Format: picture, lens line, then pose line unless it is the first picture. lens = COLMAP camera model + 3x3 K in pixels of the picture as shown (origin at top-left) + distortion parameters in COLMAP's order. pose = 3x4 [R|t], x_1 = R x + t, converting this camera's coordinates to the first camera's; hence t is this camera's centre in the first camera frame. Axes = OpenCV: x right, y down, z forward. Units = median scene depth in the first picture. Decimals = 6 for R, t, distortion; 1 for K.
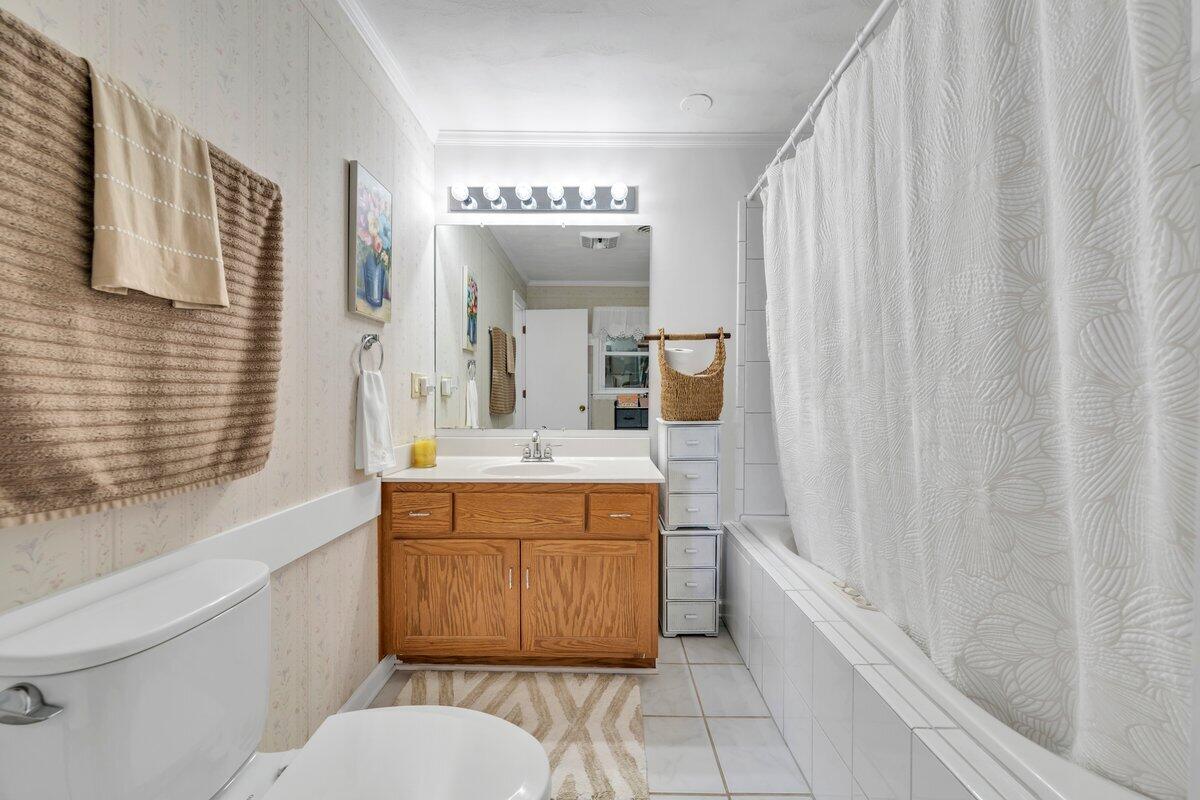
lens RADIAL K [[453.7, 0, 596.3], [0, 453.7, 398.5], [0, 0, 1]] dist [-0.000087, 0.000044]
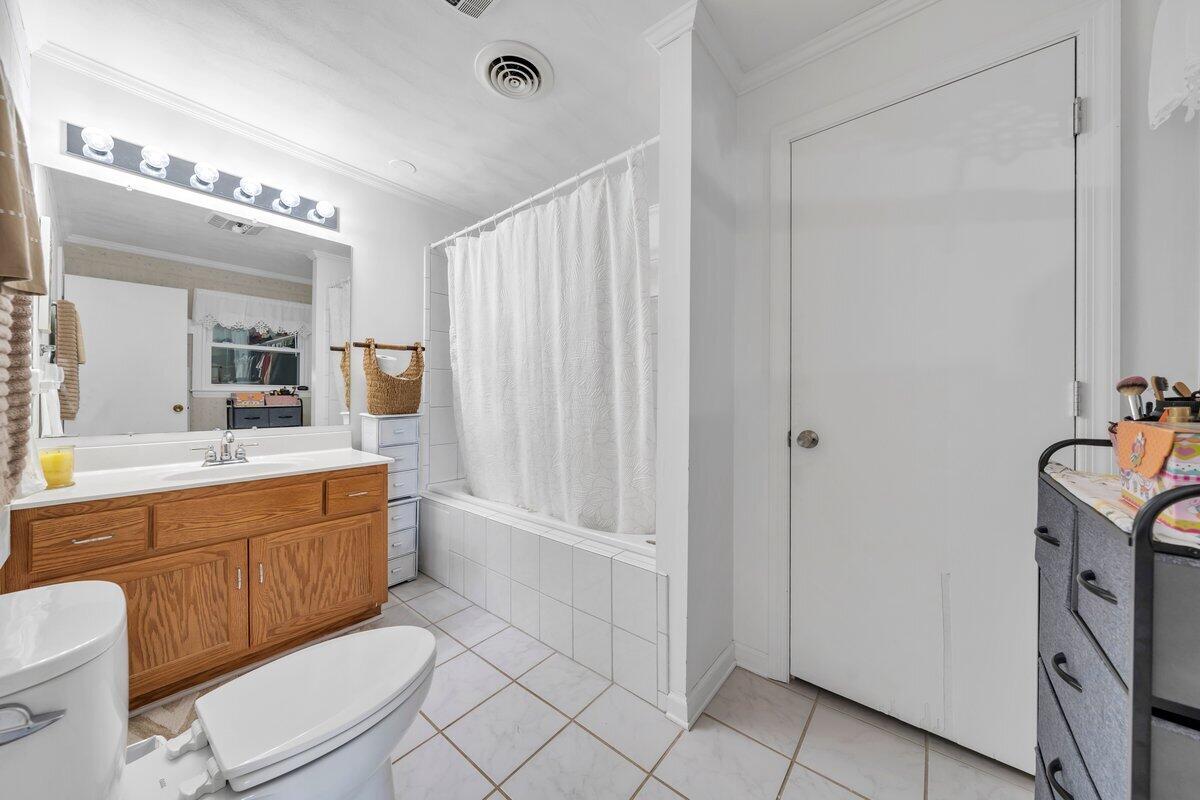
lens RADIAL K [[409.0, 0, 597.0], [0, 409.0, 393.1], [0, 0, 1]] dist [-0.000127, -0.000002]
pose [[0.624757, 0.002217, 0.780816, -0.393698], [0.002335, 0.999986, -0.004708, -0.003607], [-0.780816, 0.004764, 0.624743, -0.171716]]
